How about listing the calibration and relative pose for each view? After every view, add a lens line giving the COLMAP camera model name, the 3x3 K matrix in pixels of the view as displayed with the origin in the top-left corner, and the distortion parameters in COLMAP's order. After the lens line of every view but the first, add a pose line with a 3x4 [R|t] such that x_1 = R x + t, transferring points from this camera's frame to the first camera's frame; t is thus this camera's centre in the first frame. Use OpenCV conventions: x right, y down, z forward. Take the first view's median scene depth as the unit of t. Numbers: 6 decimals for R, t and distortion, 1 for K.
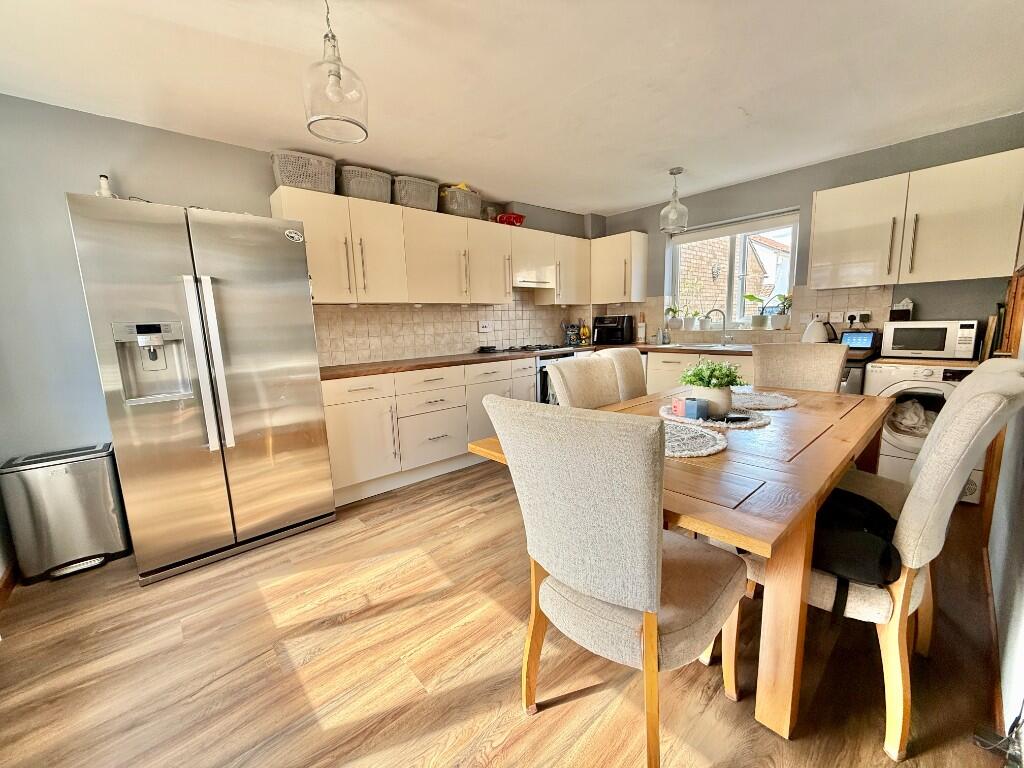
lens RADIAL K [[409.3, 0, 509.5], [0, 409.3, 383.9], [0, 0, 1]] dist [0.002098, 0.000199]
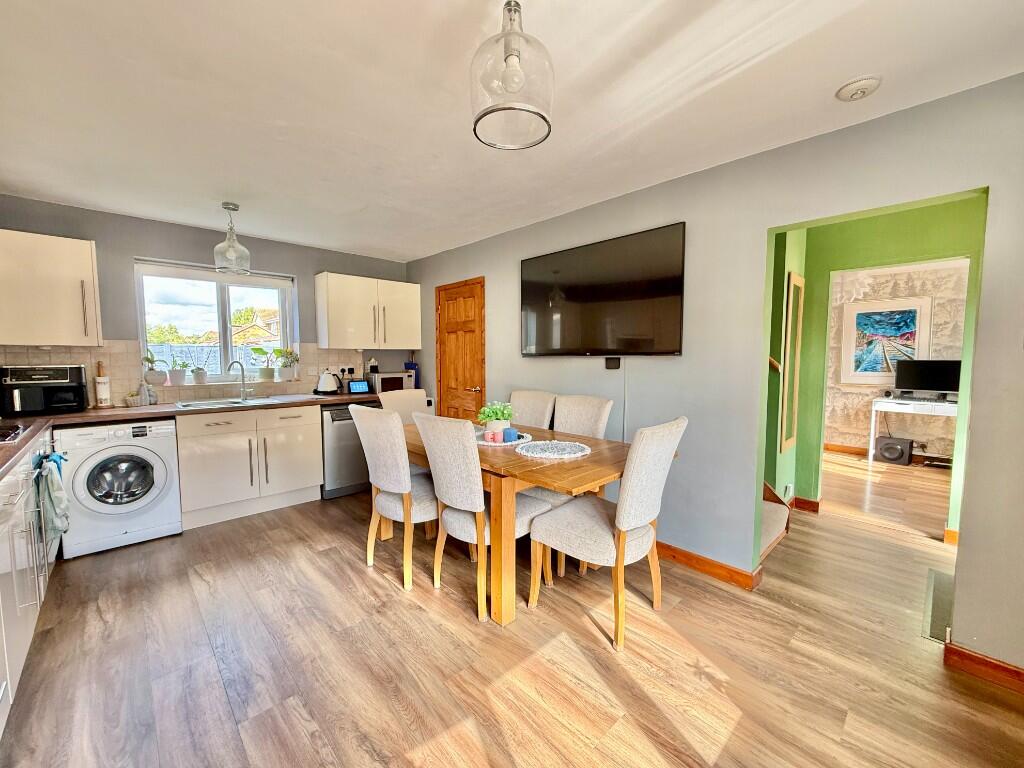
lens RADIAL K [[409.3, 0, 520.3], [0, 409.3, 382.7], [0, 0, 1]] dist [0.002098, 0.000199]
pose [[-0.035223, -0.035312, 0.998755, -0.875520], [0.149067, 0.988010, 0.040189, -0.153839], [-0.988200, 0.150297, -0.029537, 0.811890]]
